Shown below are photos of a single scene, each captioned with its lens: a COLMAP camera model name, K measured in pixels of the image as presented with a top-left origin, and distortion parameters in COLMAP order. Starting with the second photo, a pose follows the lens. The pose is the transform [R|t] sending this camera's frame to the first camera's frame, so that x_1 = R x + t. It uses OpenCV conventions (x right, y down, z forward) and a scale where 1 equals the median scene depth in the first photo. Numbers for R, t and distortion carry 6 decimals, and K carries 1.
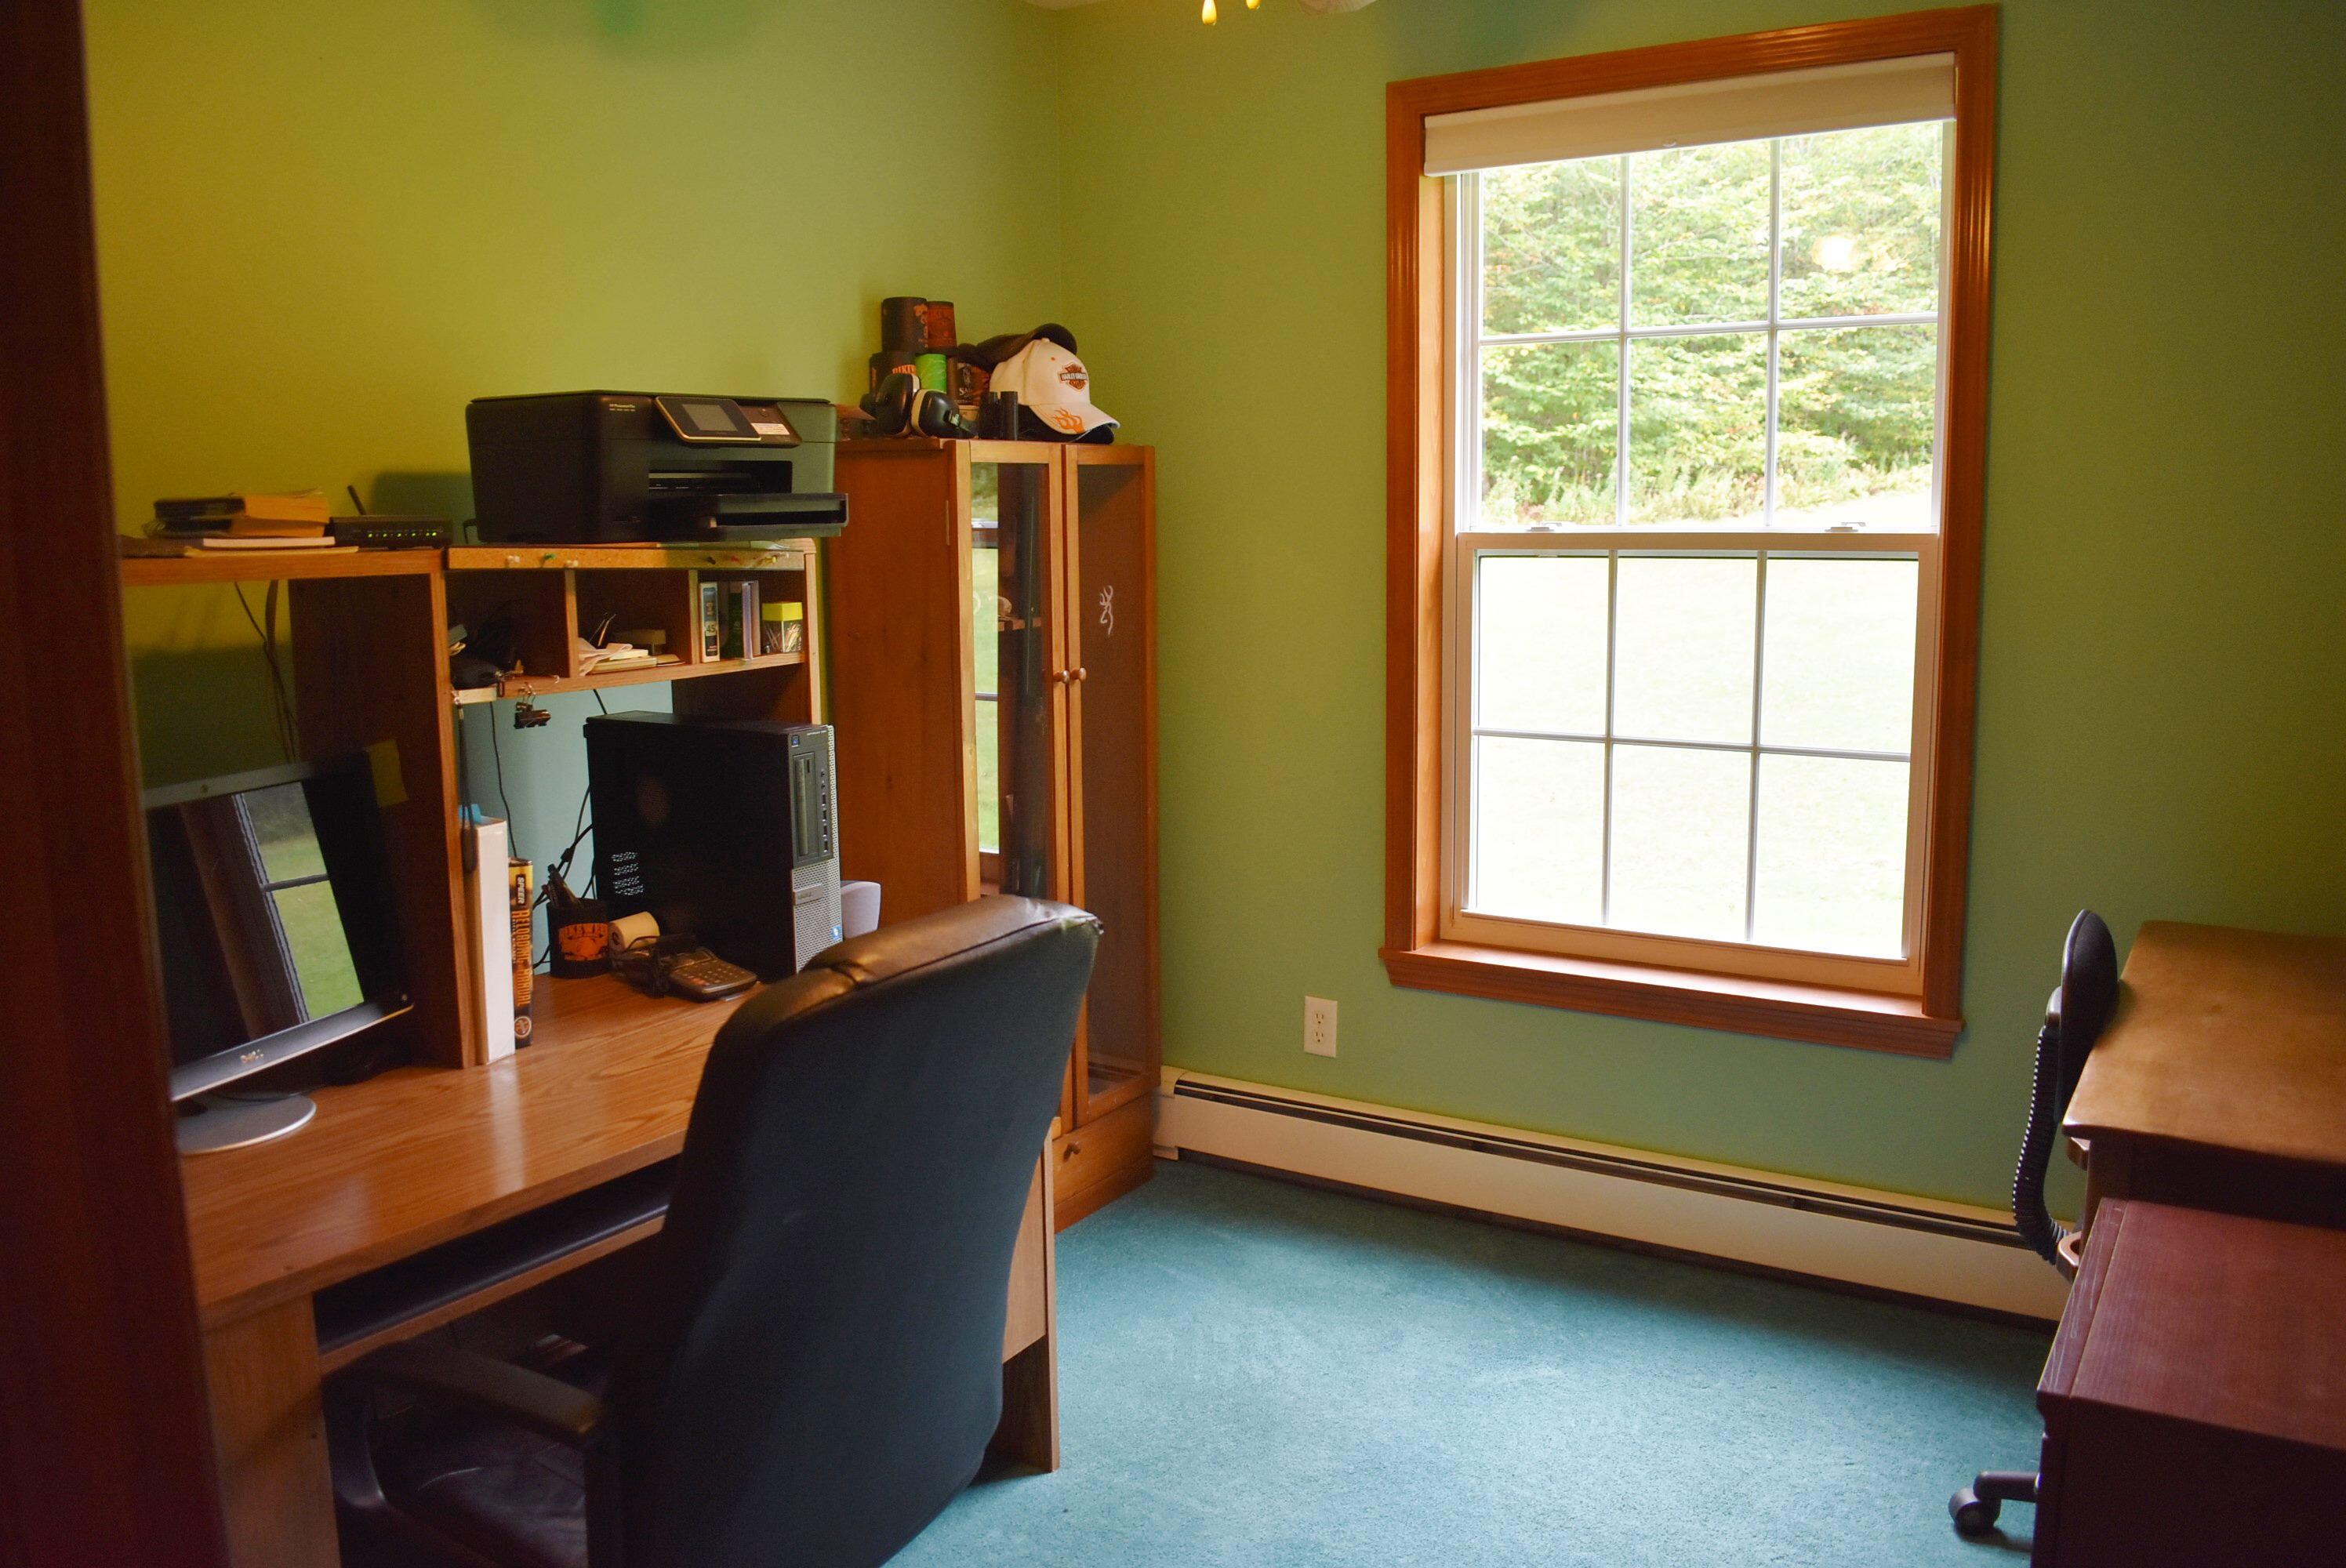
lens RADIAL K [[1843.6, 0, 1174.9], [0, 1843.6, 781.1], [0, 0, 1]] dist [-0.090674, 0.013445]
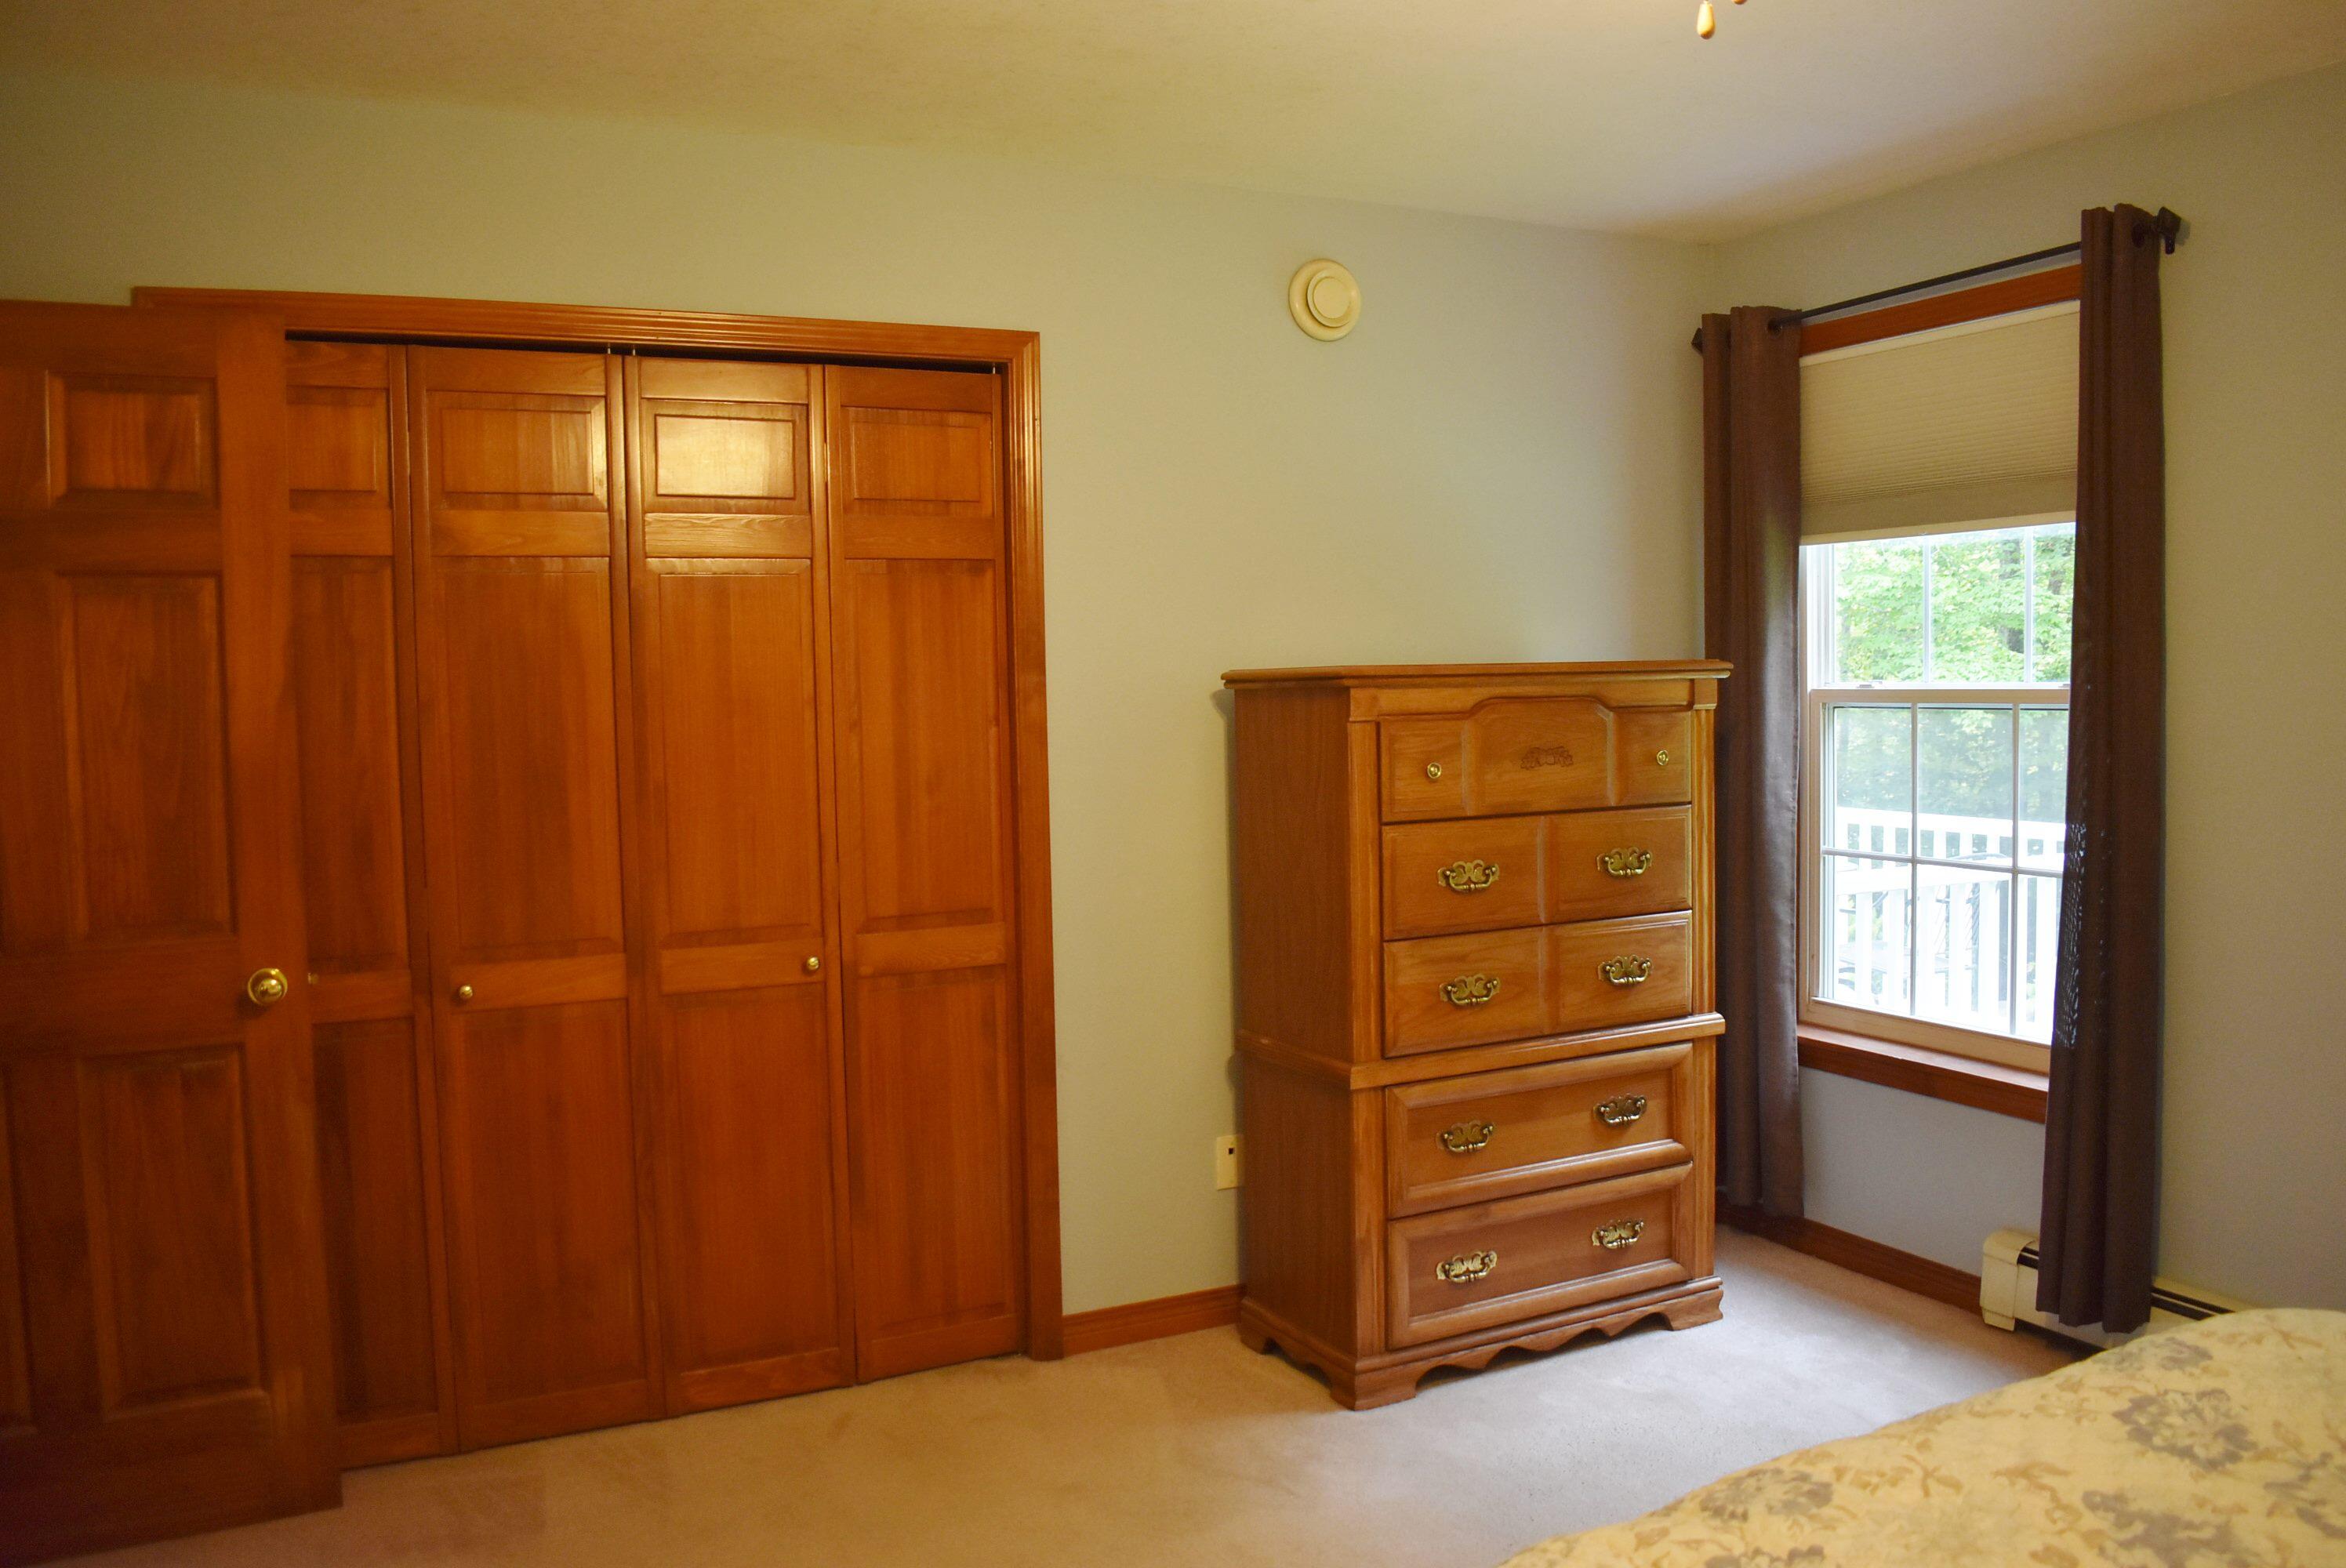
lens RADIAL K [[1843.6, 0, 1170.0], [0, 1843.6, 780.6], [0, 0, 1]] dist [-0.090674, 0.013445]
pose [[0.862313, 0.027896, -0.505607, 0.411995], [-0.067976, 0.995821, -0.060992, 0.030766], [0.501792, 0.086964, 0.860605, -0.274700]]
